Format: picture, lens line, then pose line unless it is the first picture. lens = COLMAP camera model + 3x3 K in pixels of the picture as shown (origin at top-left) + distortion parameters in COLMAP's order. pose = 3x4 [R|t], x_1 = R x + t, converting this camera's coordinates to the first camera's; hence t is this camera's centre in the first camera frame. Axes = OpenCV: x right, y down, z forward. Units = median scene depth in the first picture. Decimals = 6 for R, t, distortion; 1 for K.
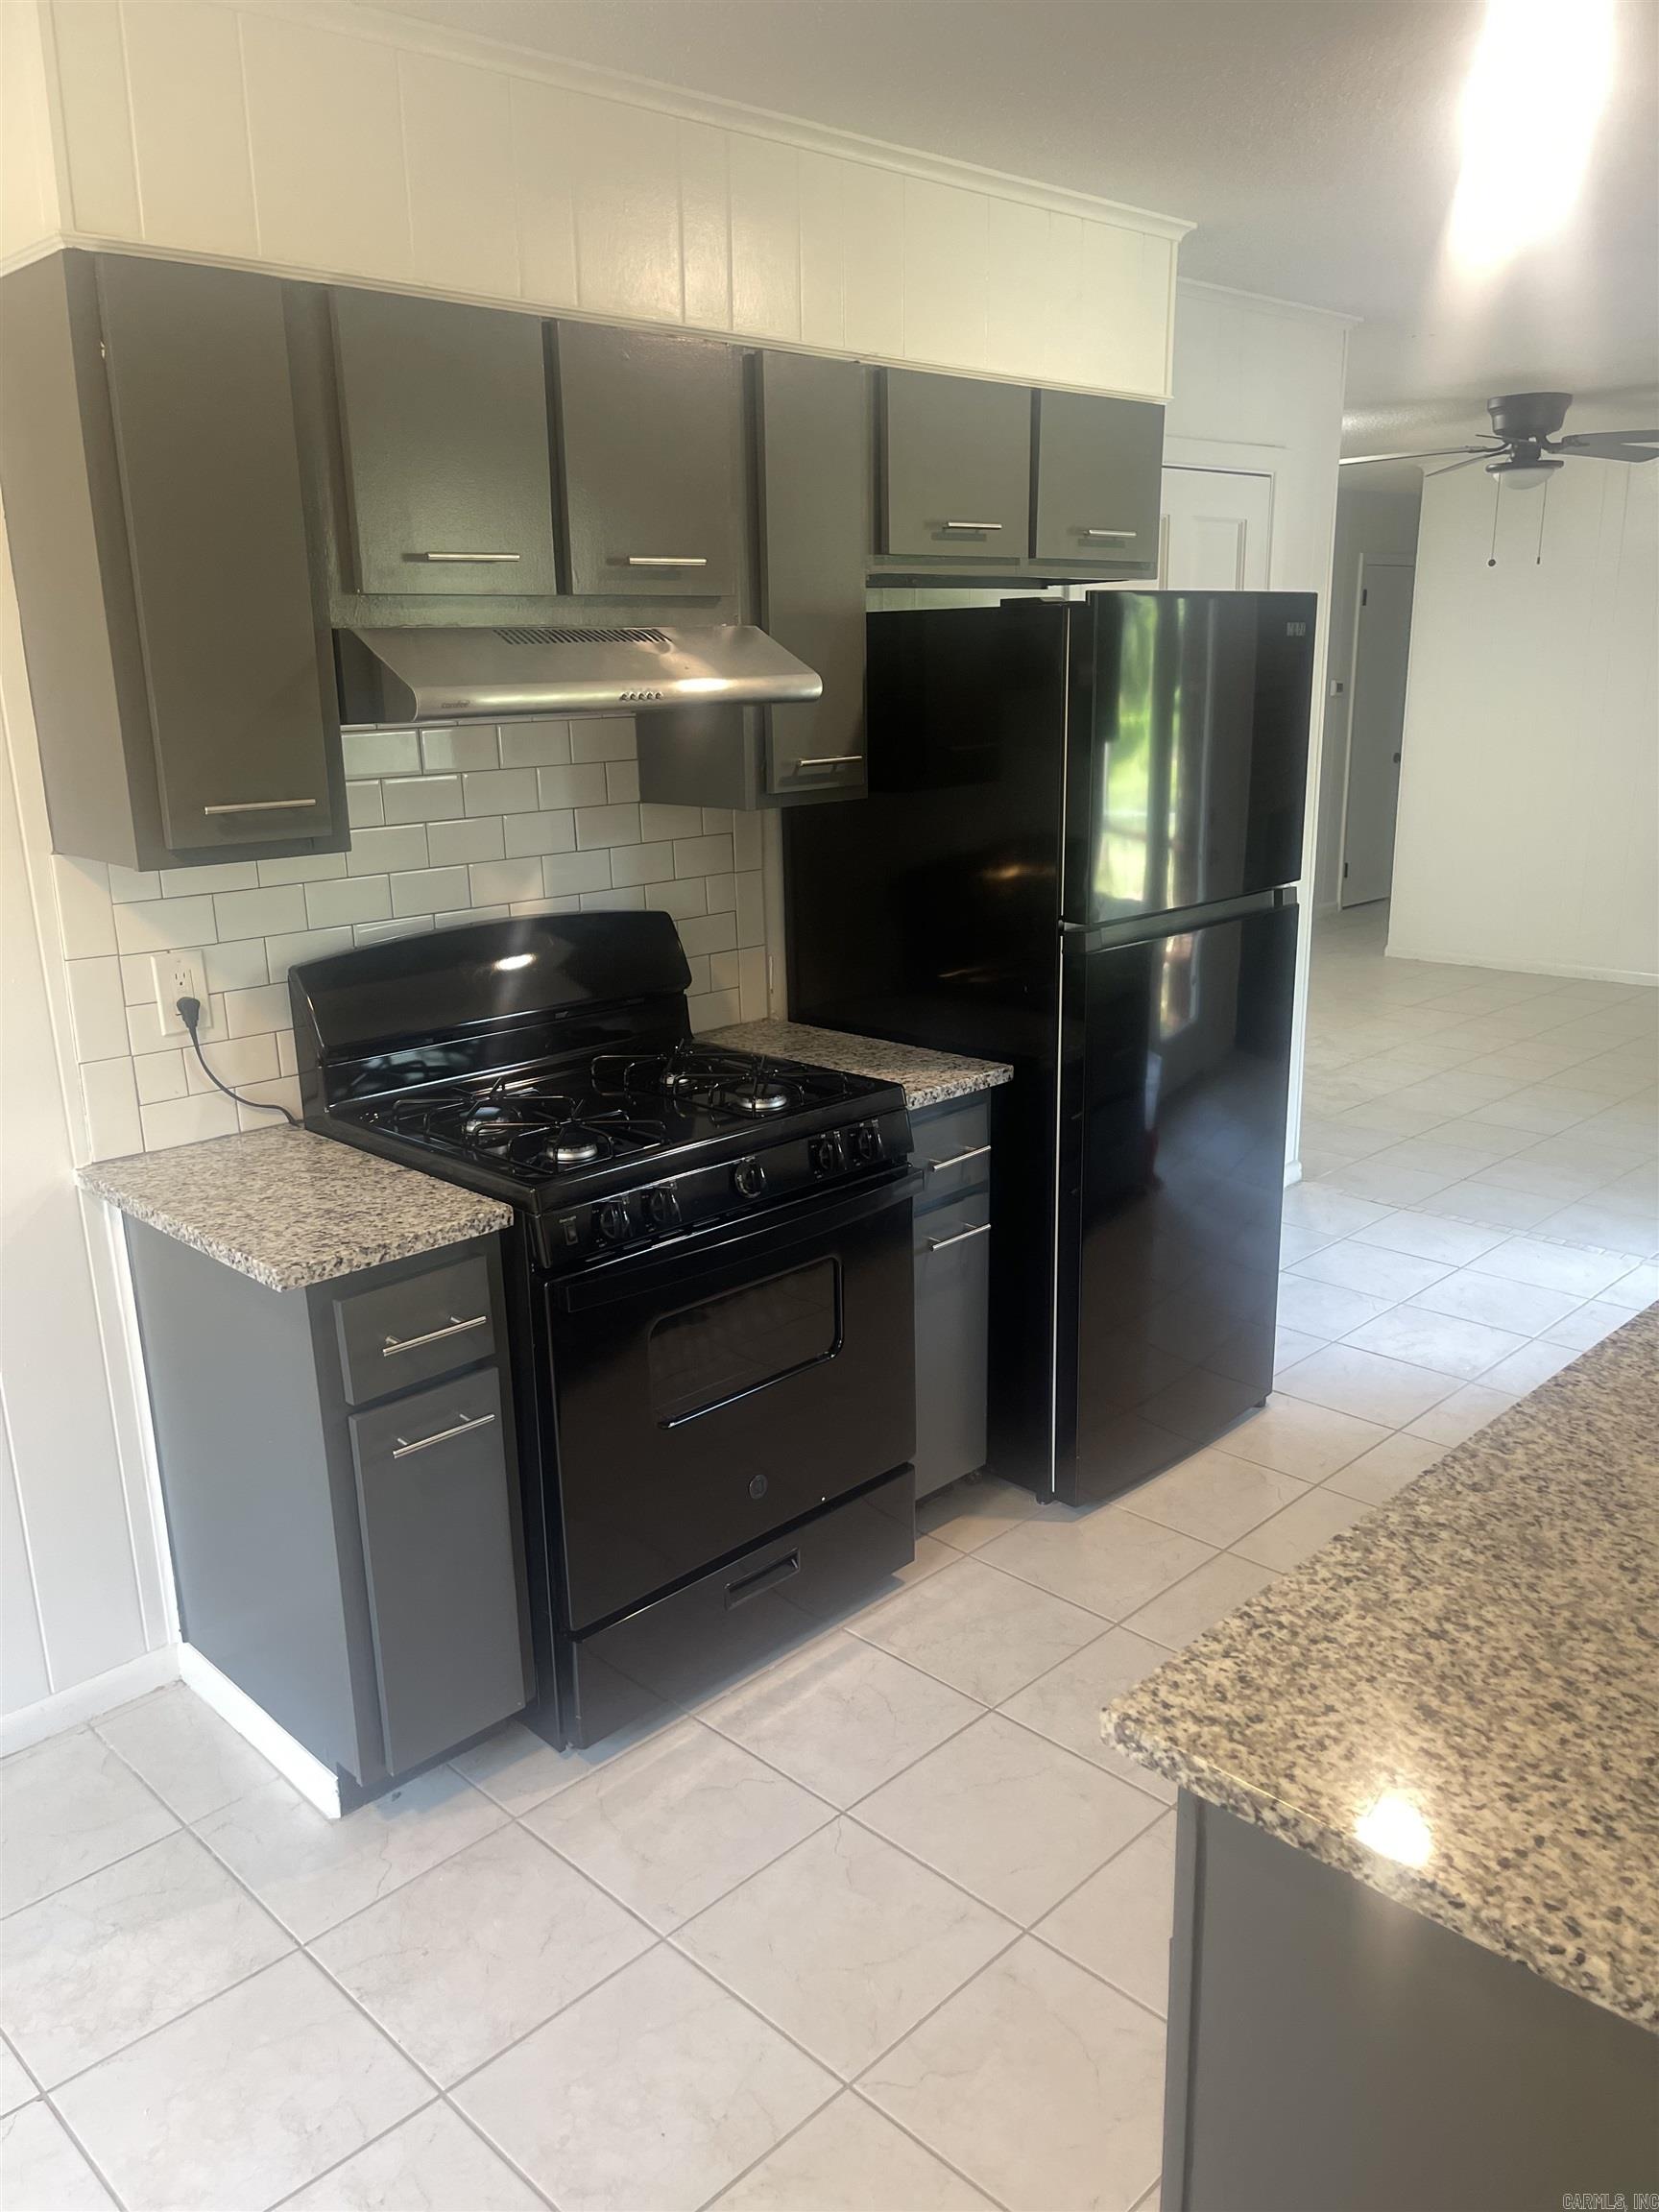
lens RADIAL K [[1672.8, 0, 822.6], [0, 1672.8, 1118.3], [0, 0, 1]] dist [0.029839, -0.000748]
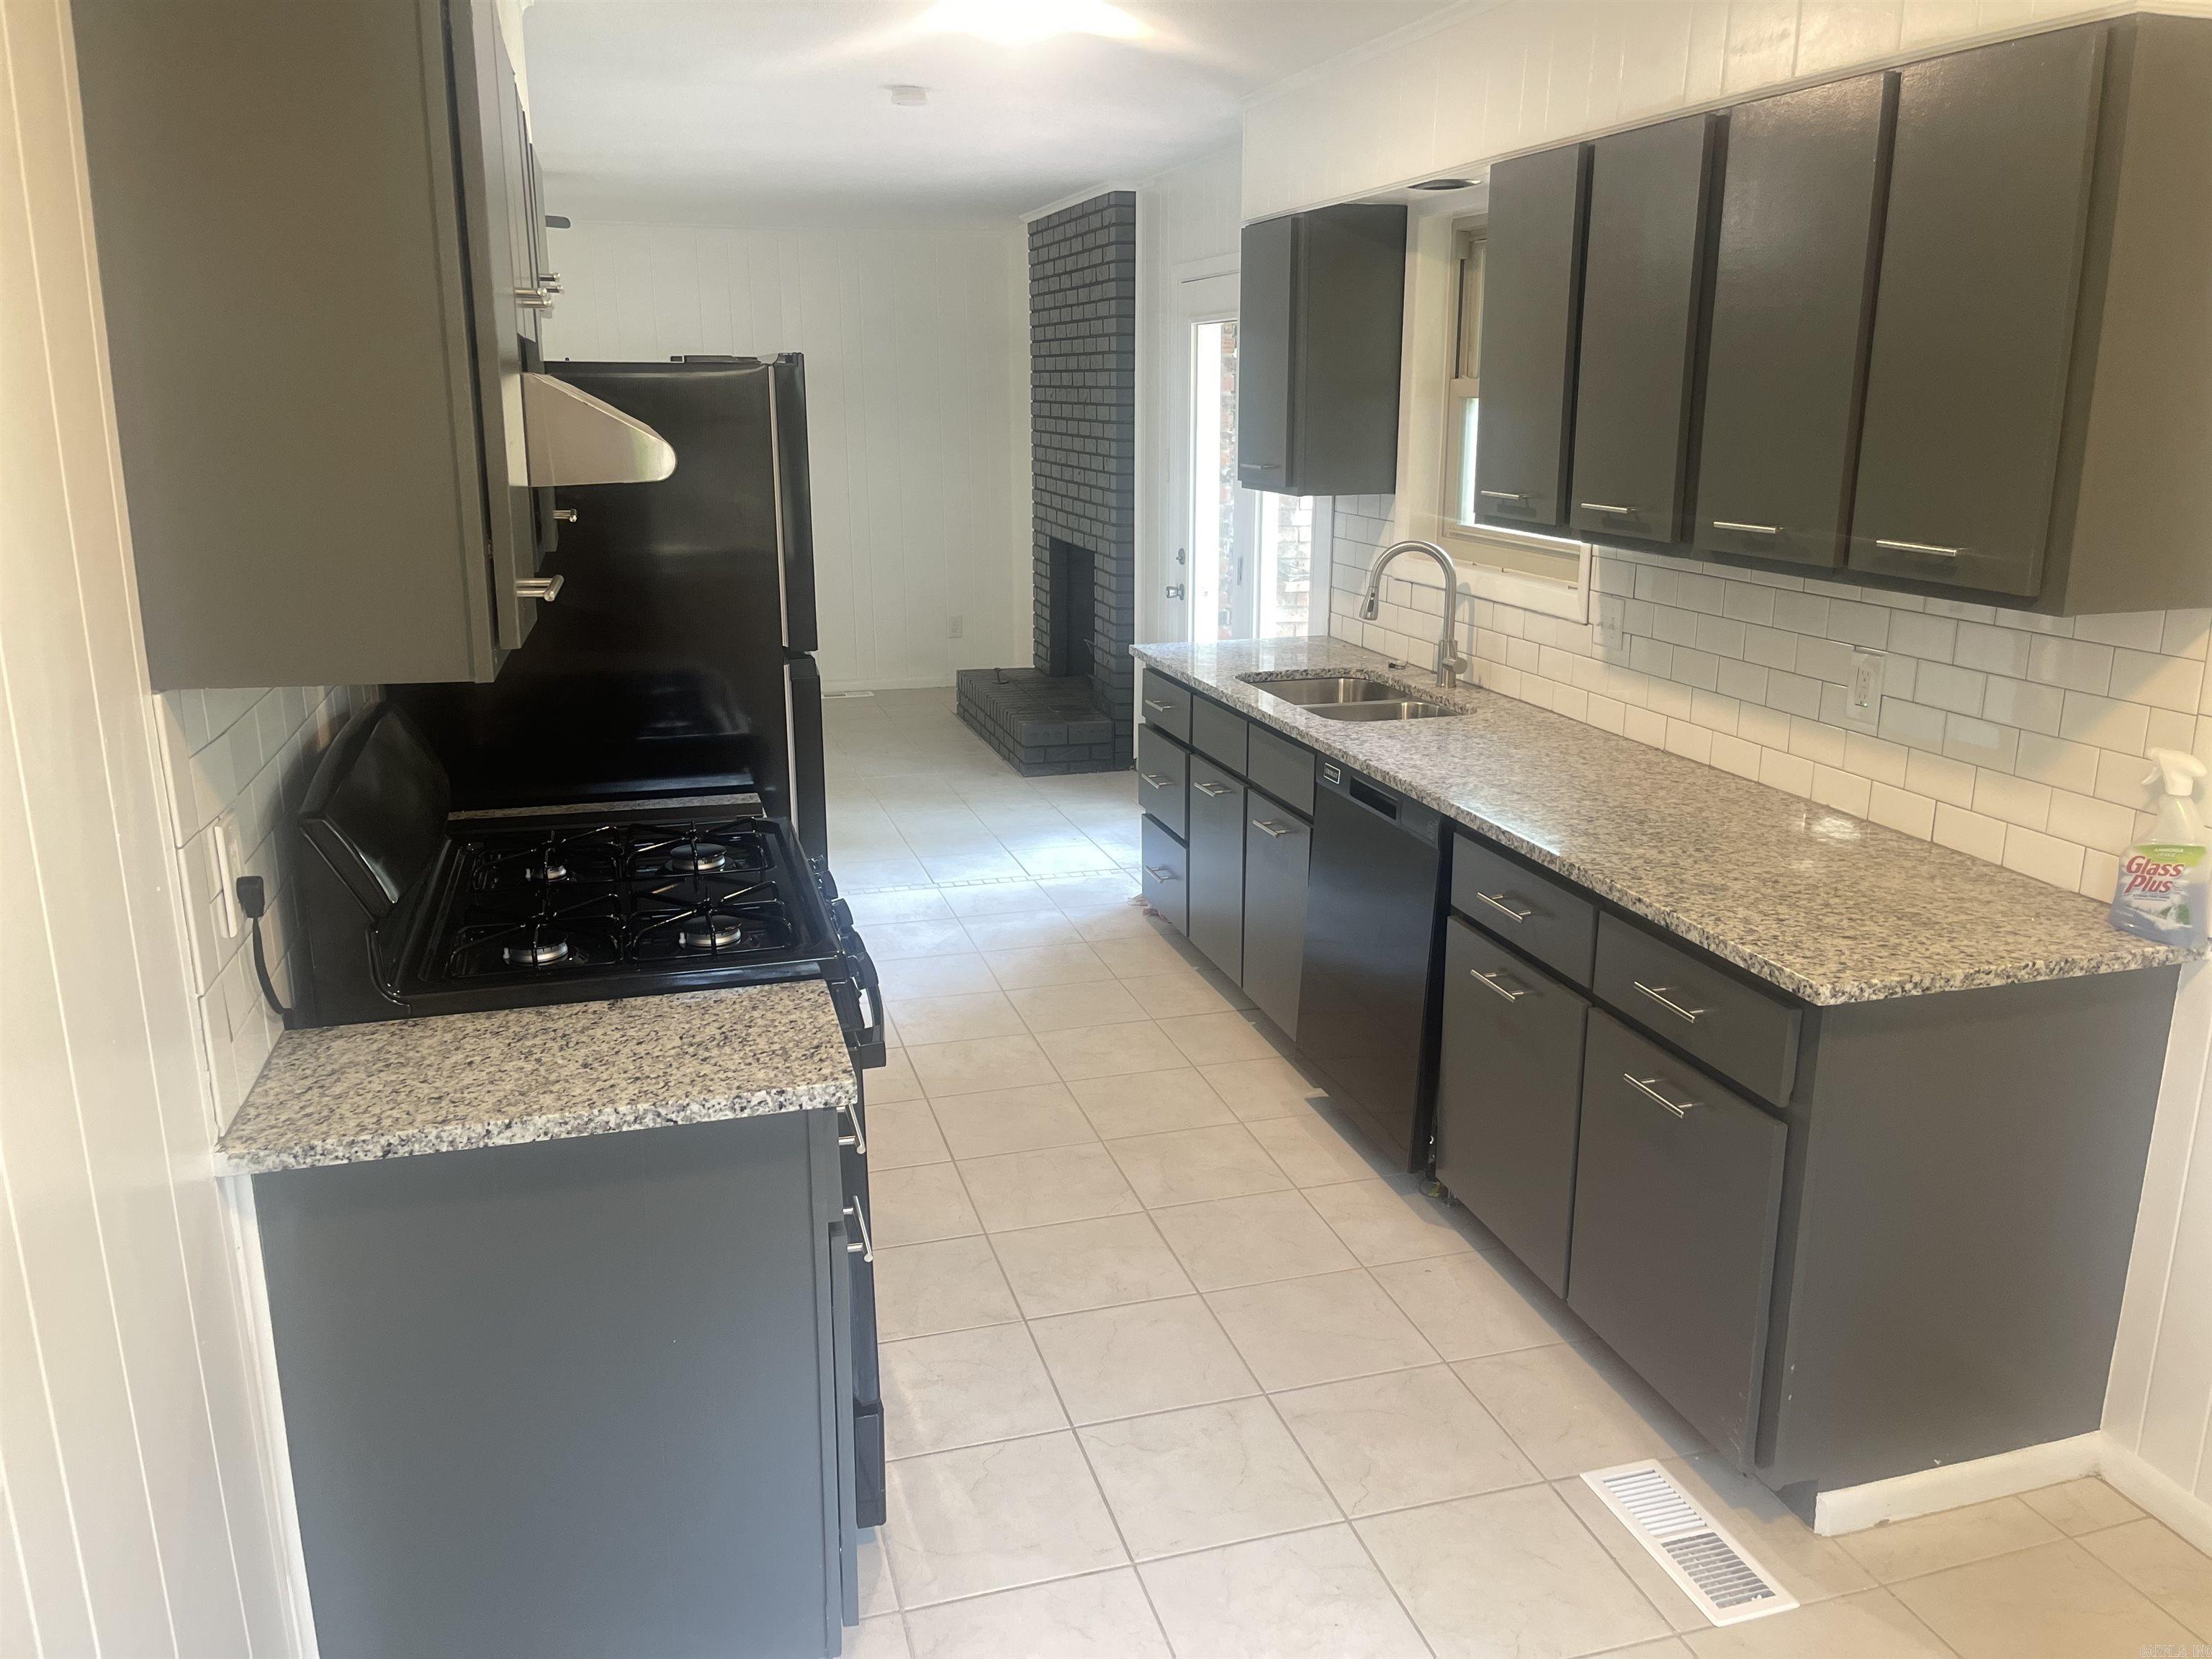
lens RADIAL K [[1672.8, 0, 1103.1], [0, 1672.8, 821.3], [0, 0, 1]] dist [0.029839, -0.000748]
pose [[0.475954, -0.198676, 0.856735, -1.366983], [0.224760, 0.969279, 0.099910, -0.141199], [-0.850265, 0.145007, 0.505987, 0.562835]]
